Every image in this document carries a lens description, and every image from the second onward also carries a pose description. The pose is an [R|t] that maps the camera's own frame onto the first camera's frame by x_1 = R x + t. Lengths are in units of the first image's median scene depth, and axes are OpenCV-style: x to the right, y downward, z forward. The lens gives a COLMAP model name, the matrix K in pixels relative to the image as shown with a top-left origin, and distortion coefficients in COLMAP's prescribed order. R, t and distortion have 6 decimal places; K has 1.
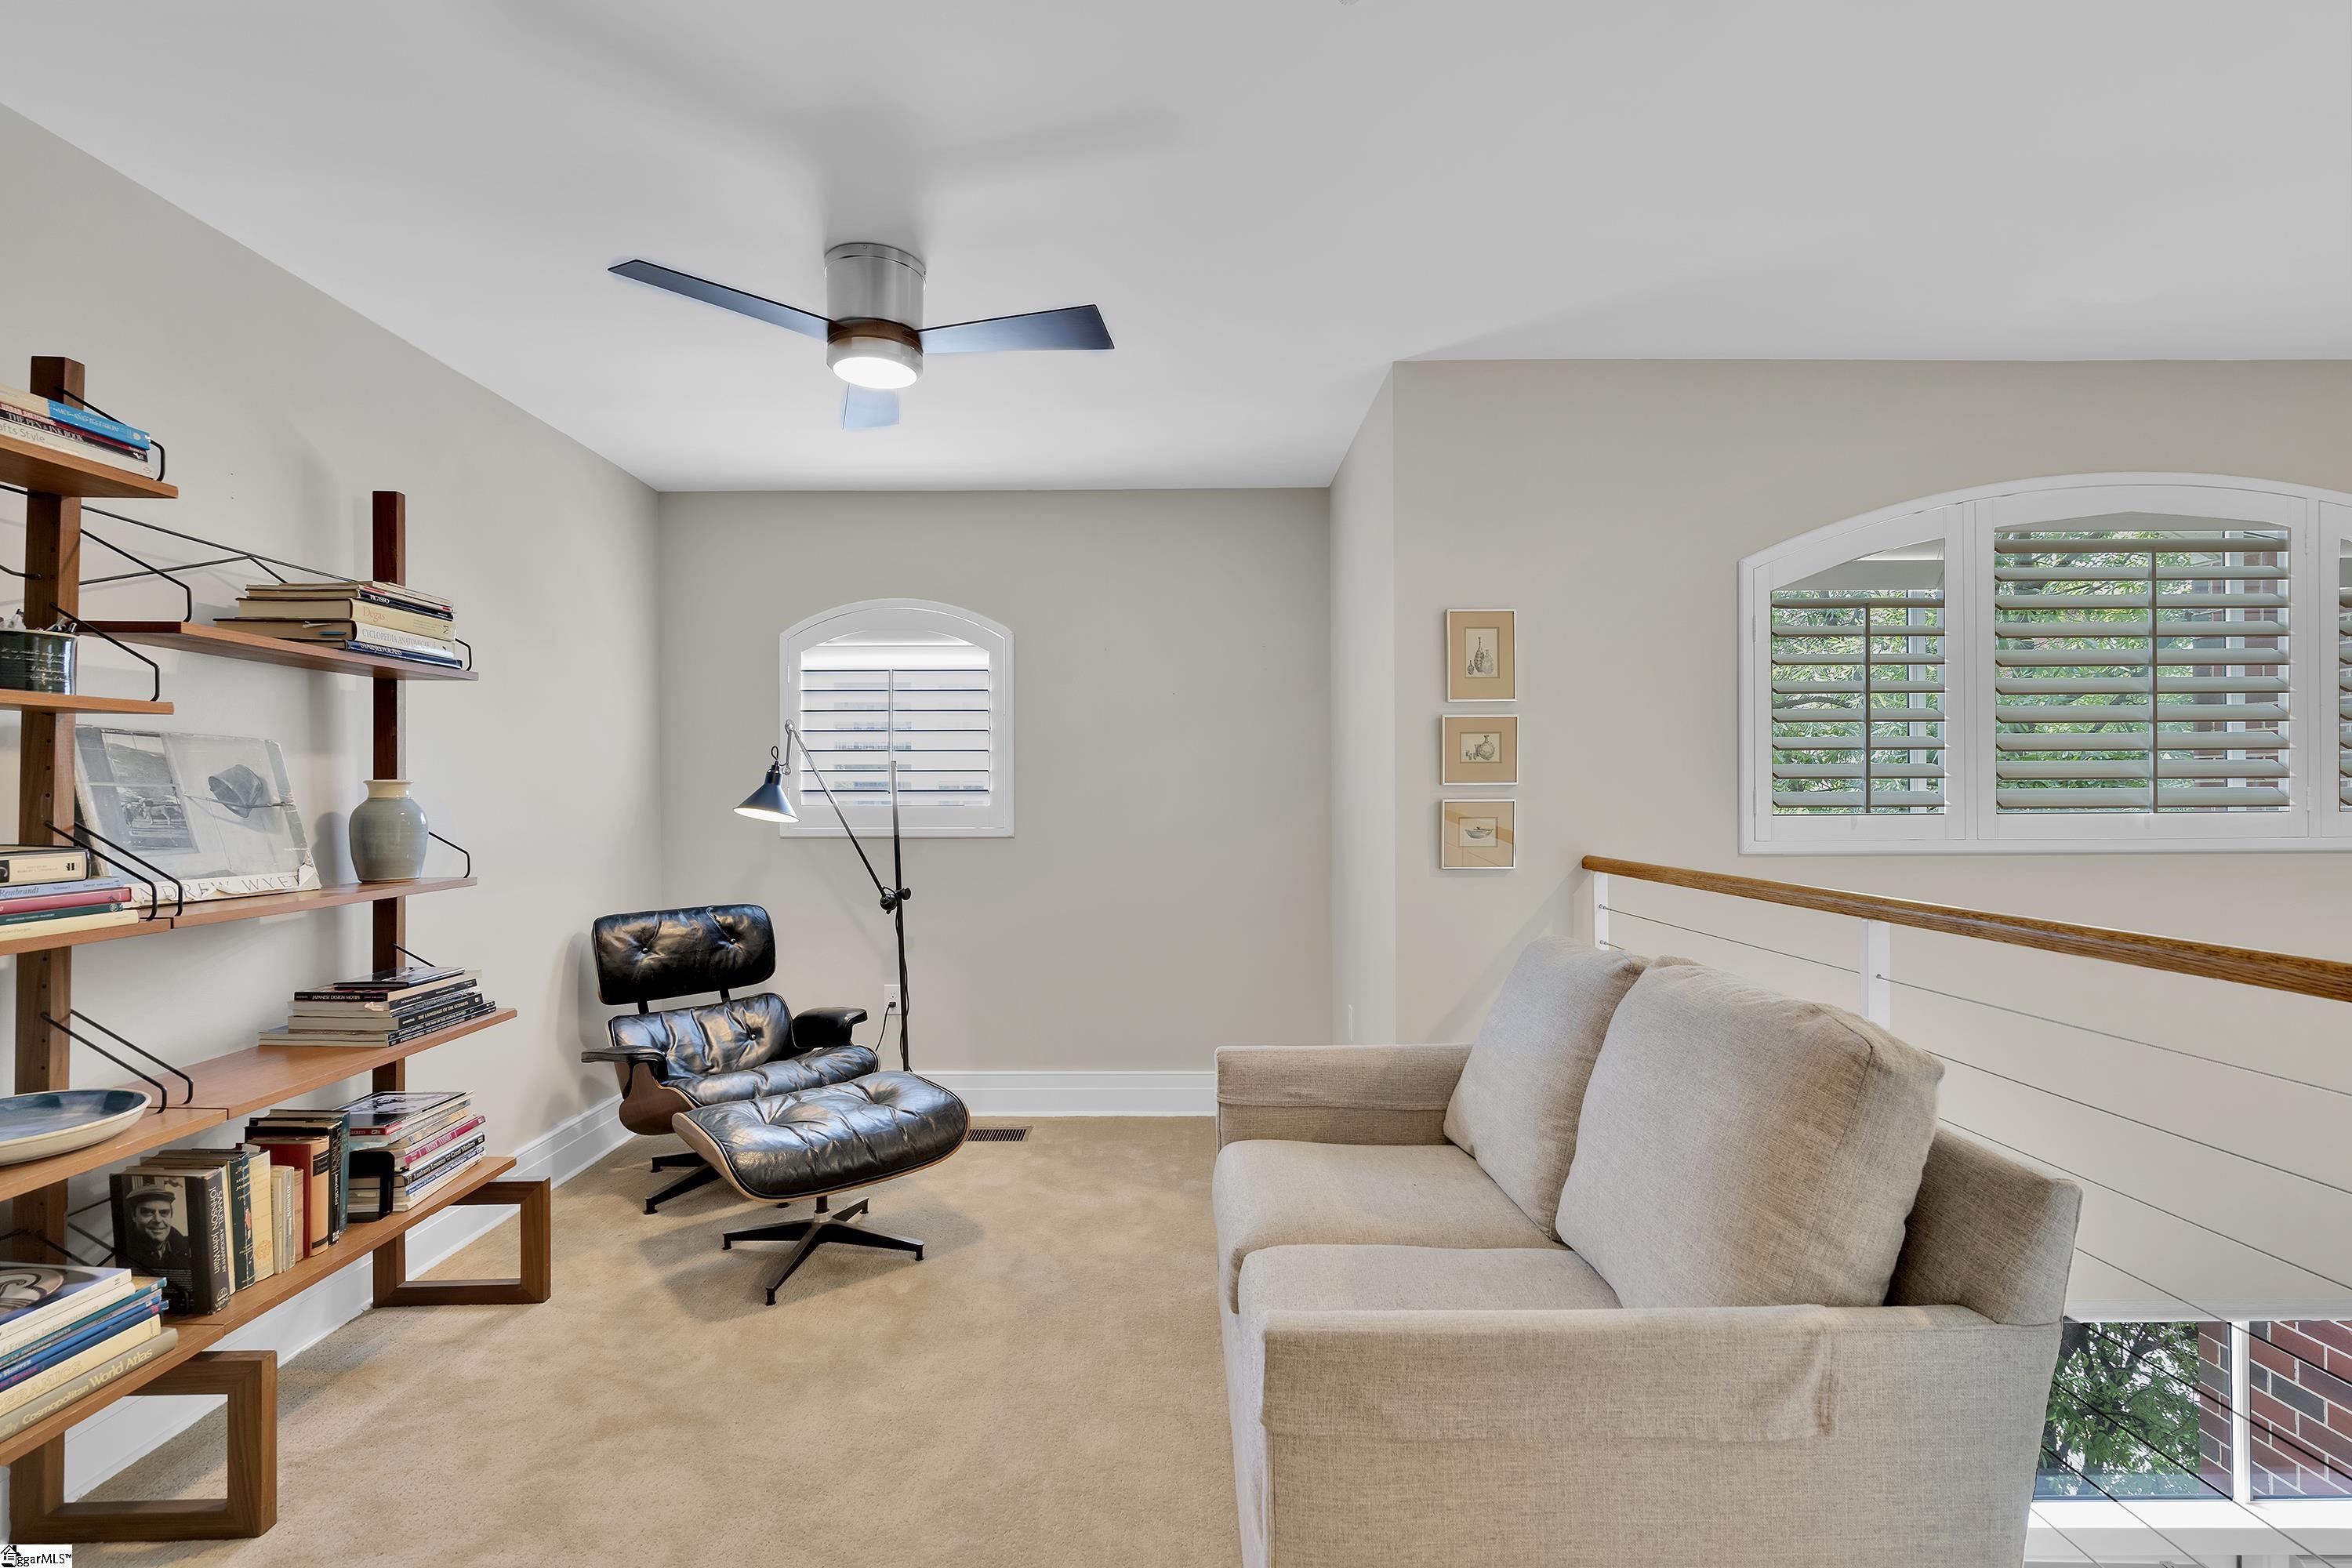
lens RADIAL K [[1070.7, 0, 1162.1], [0, 1070.7, 785.3], [0, 0, 1]] dist [0.005911, 0.000424]
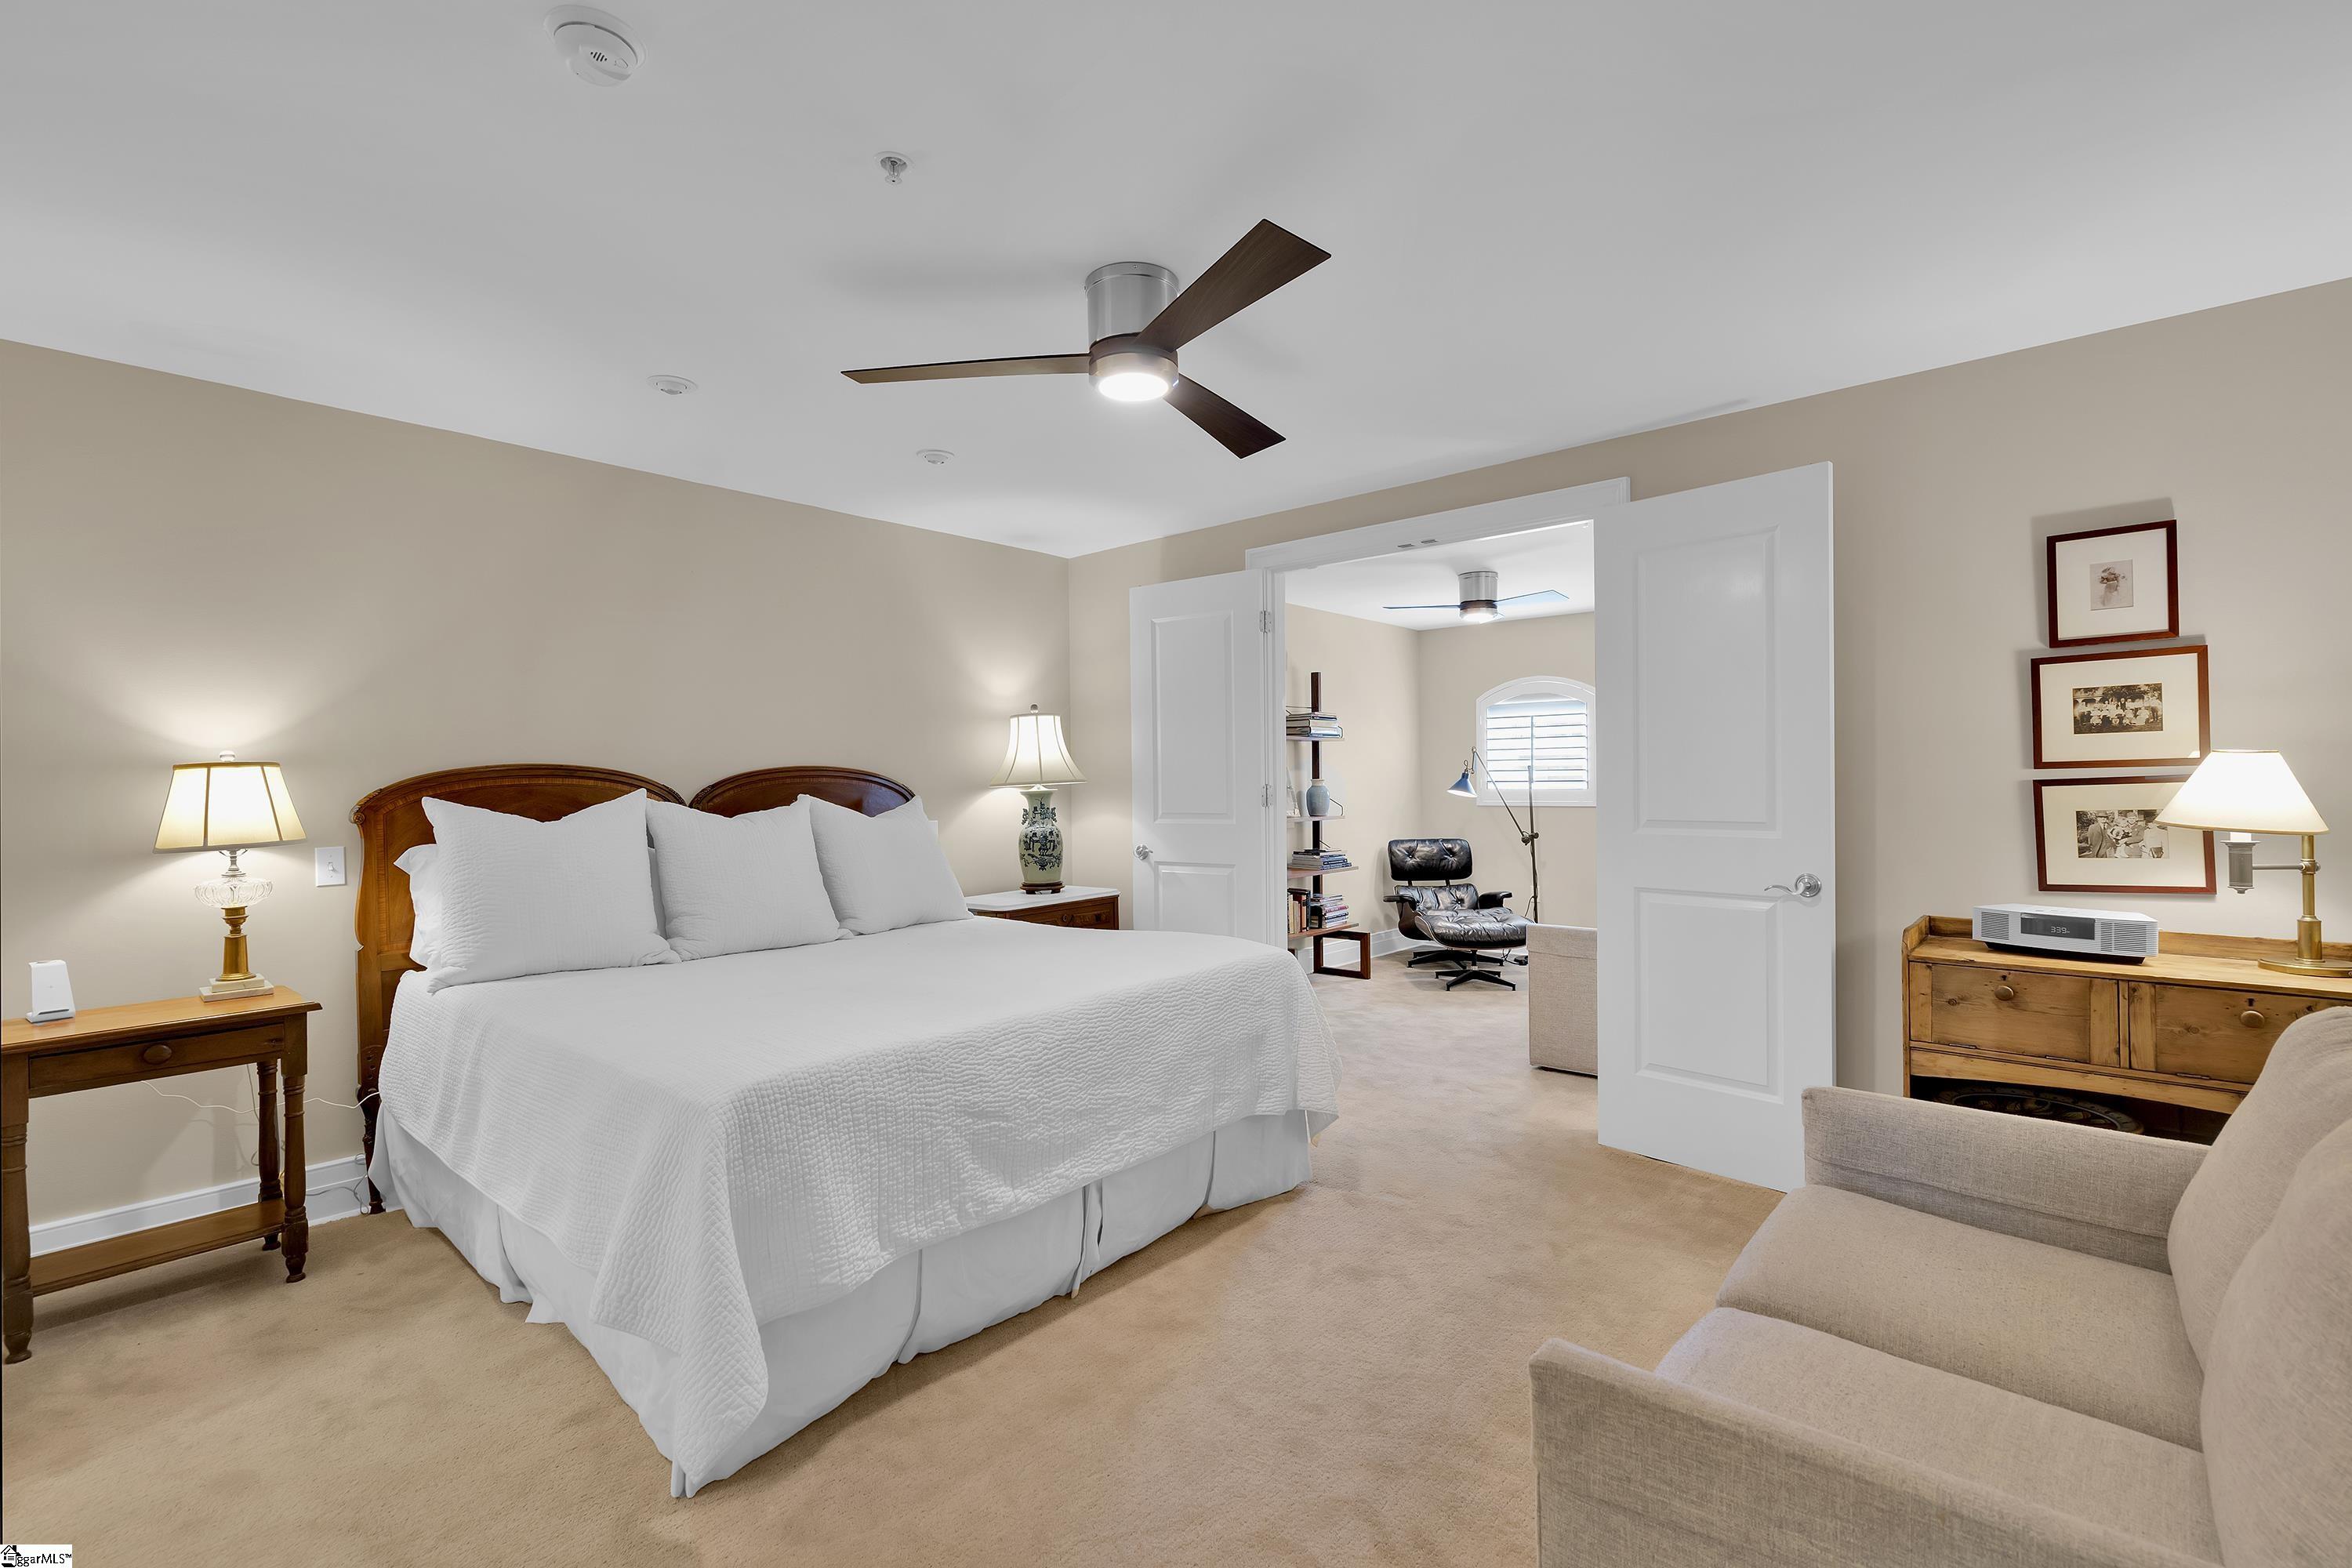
lens RADIAL K [[1070.7, 0, 1162.0], [0, 1070.7, 780.1], [0, 0, 1]] dist [0.005911, 0.000424]
pose [[0.748564, -0.003308, -0.663054, 0.761260], [0.008257, 0.999957, 0.004334, -0.016687], [0.663011, -0.008719, 0.748559, -1.250591]]
